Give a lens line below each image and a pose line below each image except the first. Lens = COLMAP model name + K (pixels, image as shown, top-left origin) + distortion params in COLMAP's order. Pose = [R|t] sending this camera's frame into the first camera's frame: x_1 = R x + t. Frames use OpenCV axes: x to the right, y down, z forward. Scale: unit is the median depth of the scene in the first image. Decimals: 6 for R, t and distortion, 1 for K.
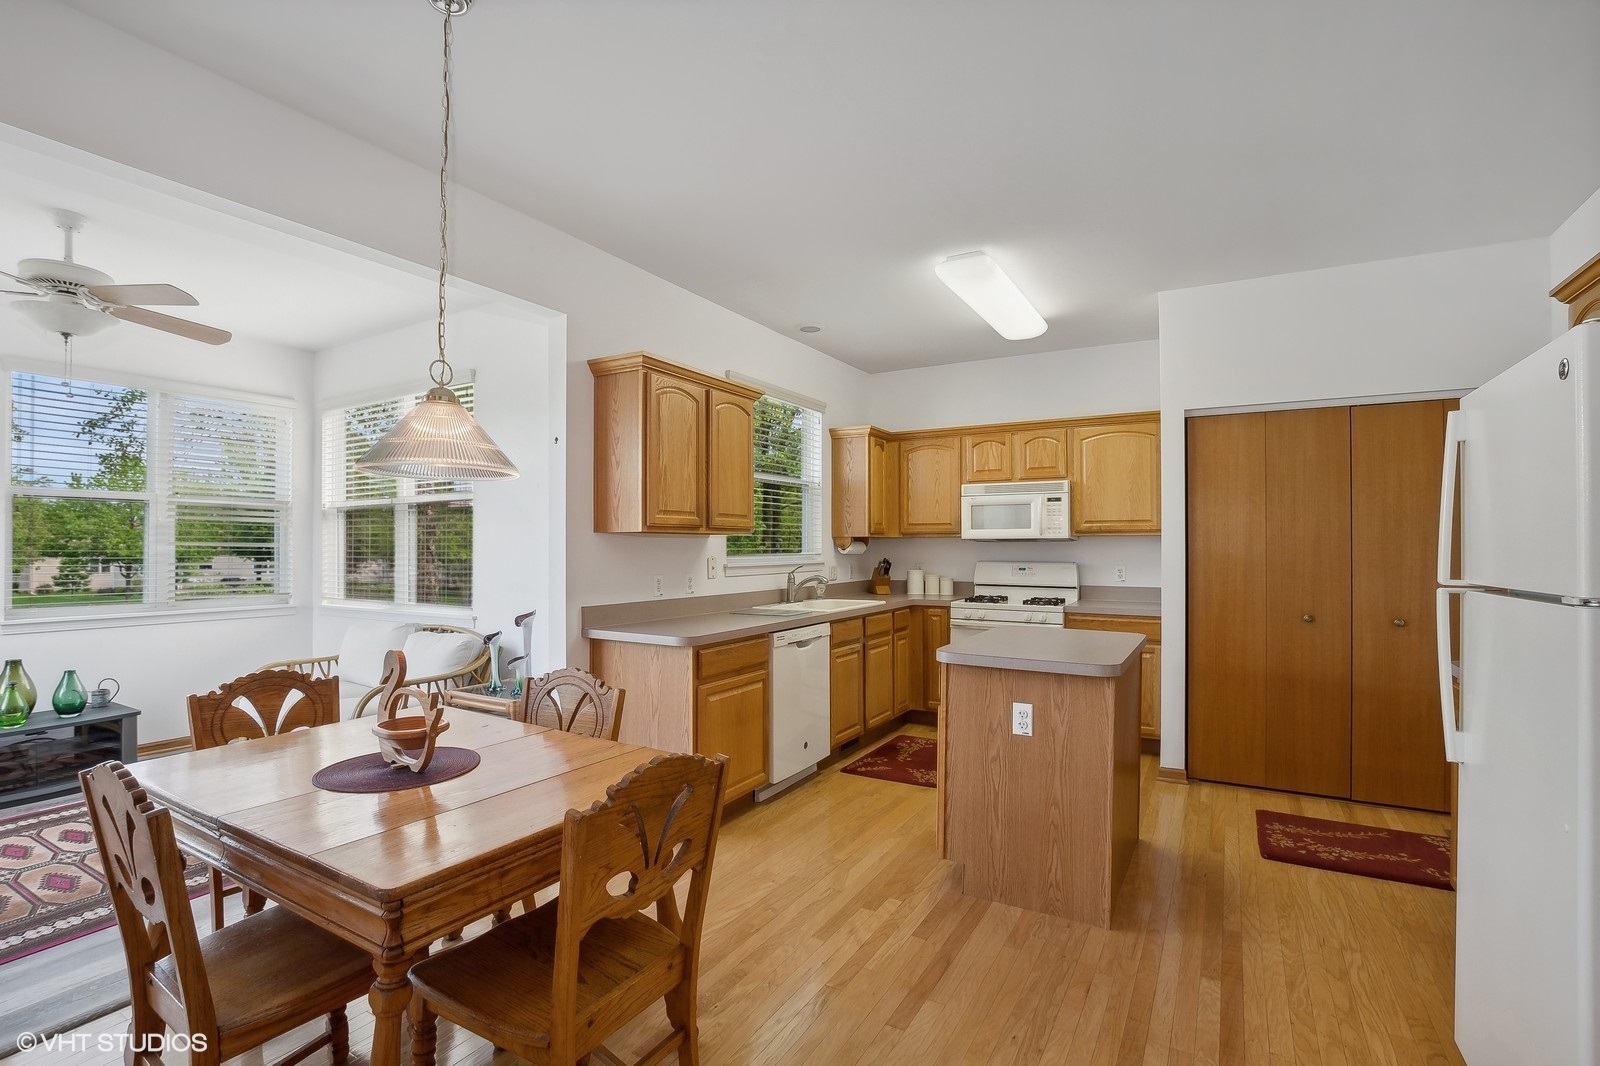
lens RADIAL K [[723.4, 0, 802.9], [0, 723.4, 541.5], [0, 0, 1]] dist [-0.023822, 0.000410]
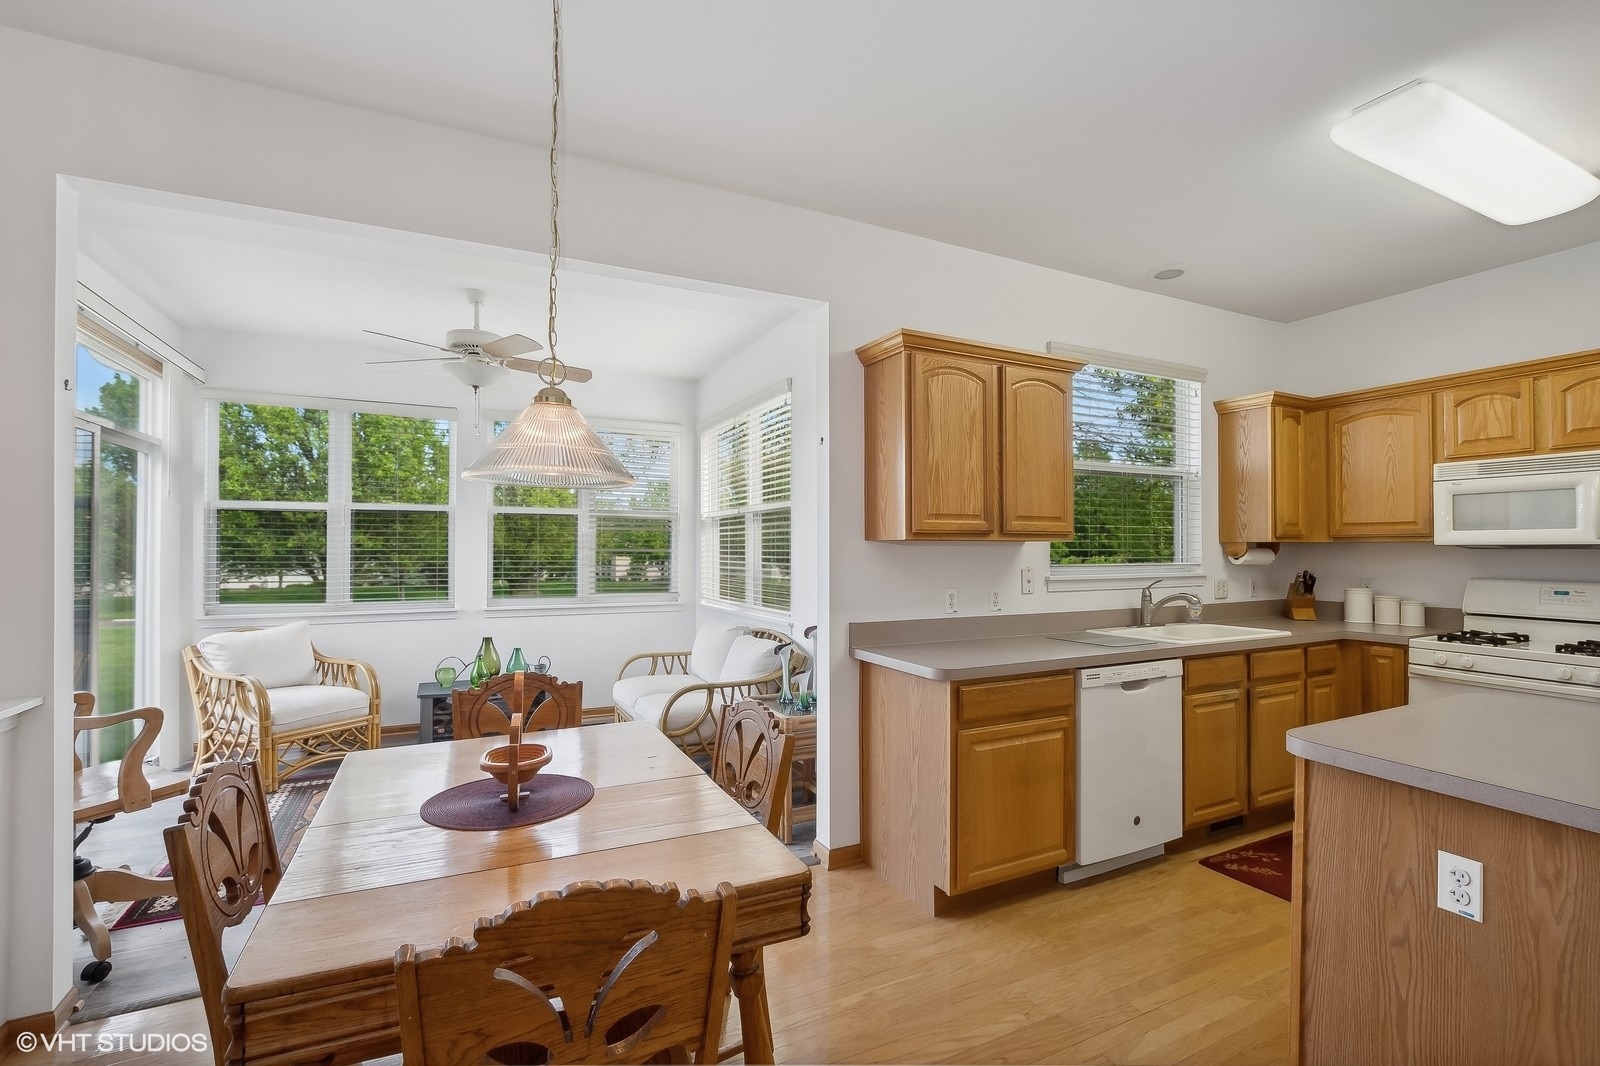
lens RADIAL K [[711.2, 0, 817.6], [0, 711.2, 539.2], [0, 0, 1]] dist [-0.023849, 0.007692]
pose [[0.841180, -0.004694, -0.540734, 0.116227], [0.001297, 0.999977, -0.006662, -0.006699], [0.540753, 0.004903, 0.841167, 0.187084]]
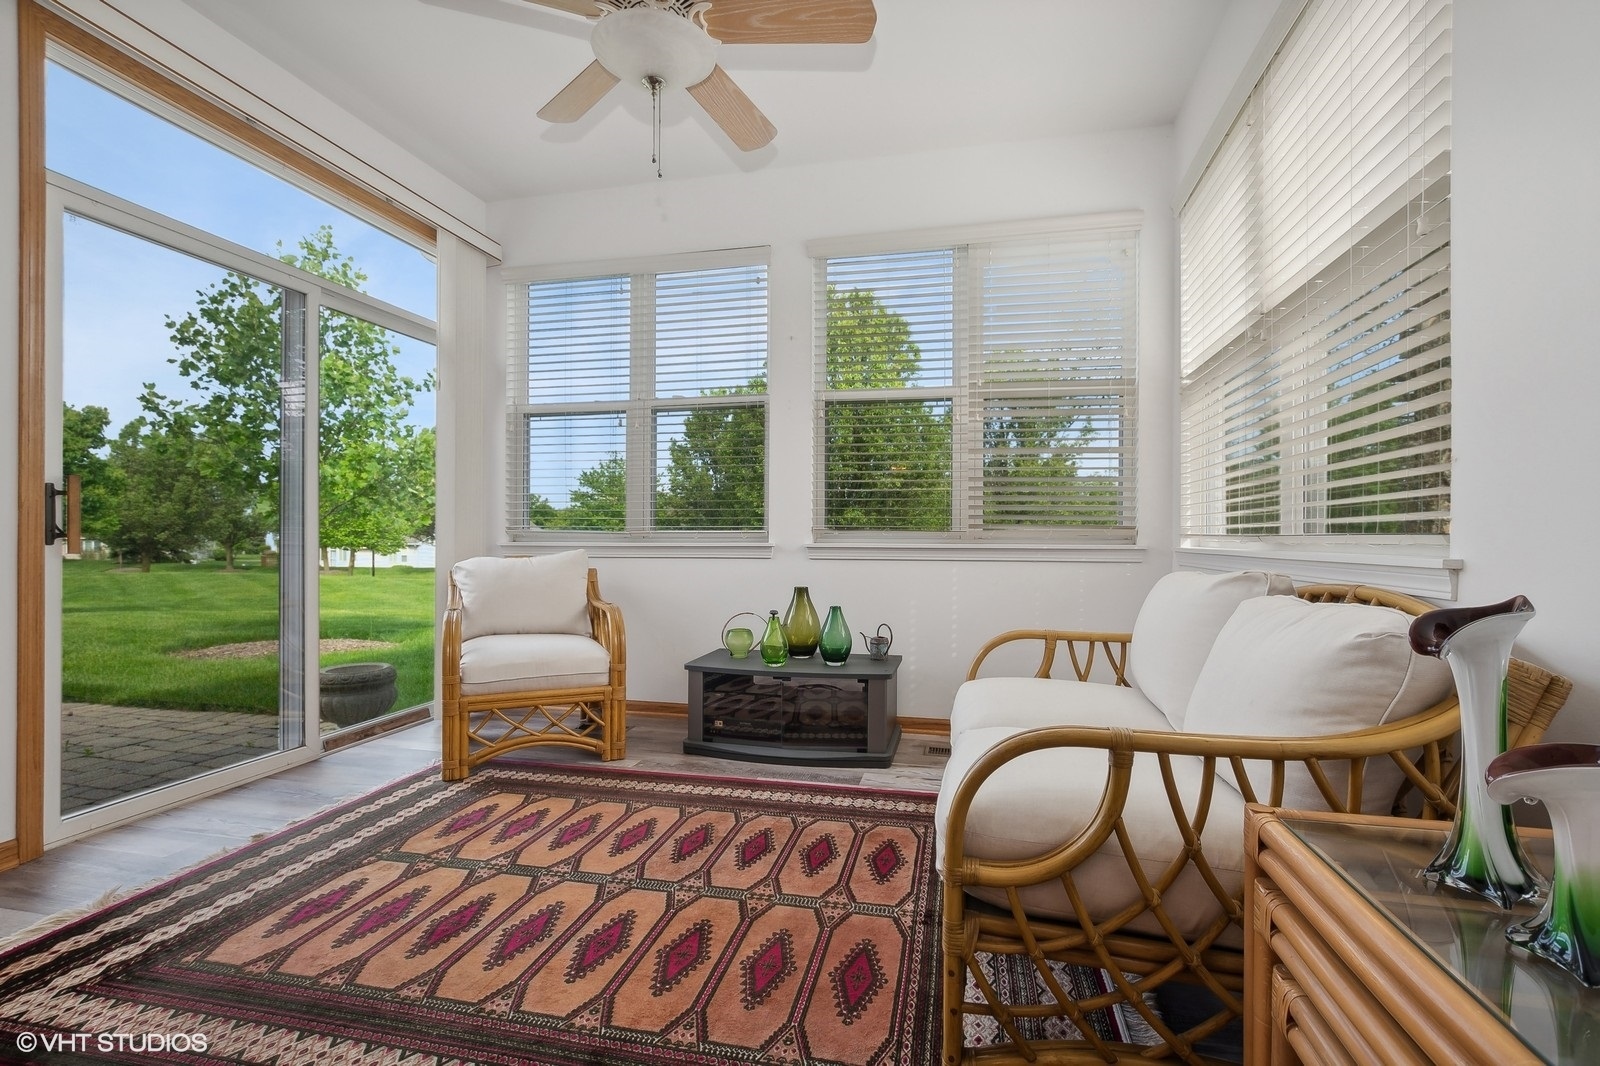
lens RADIAL K [[723.4, 0, 802.9], [0, 723.4, 541.5], [0, 0, 1]] dist [-0.023822, 0.000410]
pose [[0.294436, 0.008912, -0.955630, -0.268423], [0.002860, 0.999944, 0.010207, 0.097406], [0.955667, -0.005739, 0.294394, 0.682605]]
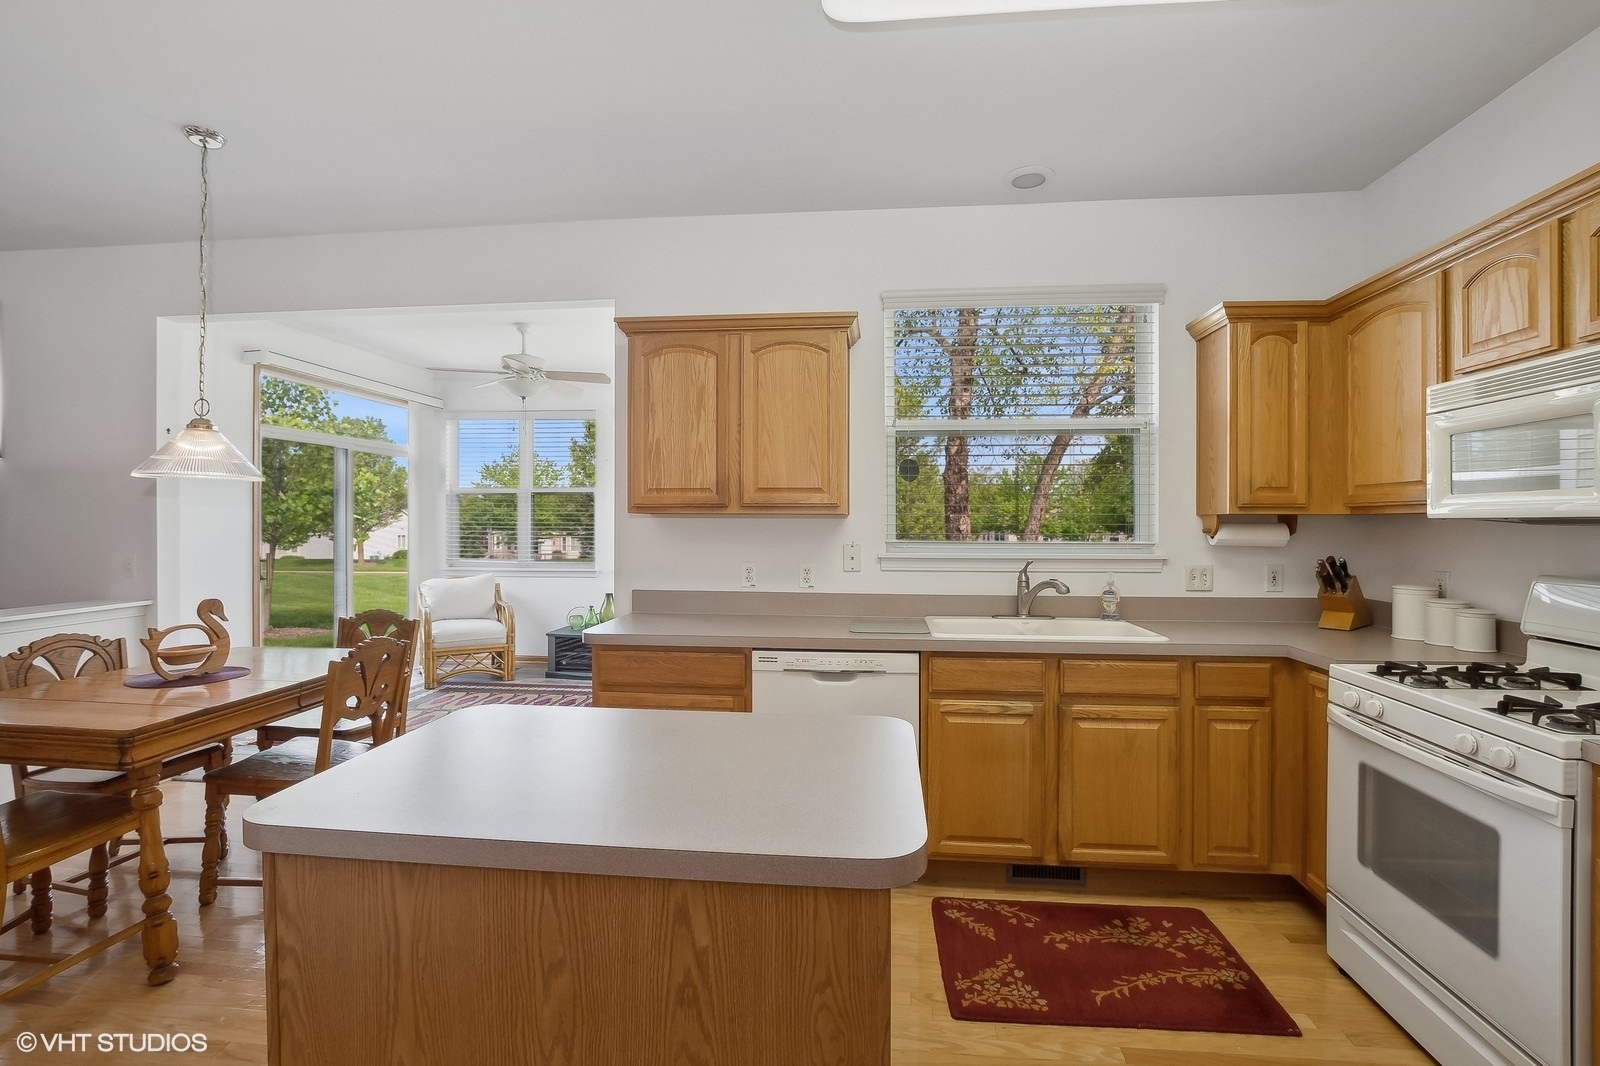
lens RADIAL K [[713.8, 0, 815.6], [0, 713.8, 522.9], [0, 0, 1]] dist [-0.021778, 0.000271]
pose [[0.425922, 0.004278, -0.904750, 0.559127], [0.002921, 0.999977, 0.006103, -0.005056], [0.904755, -0.005242, 0.425900, 0.663644]]
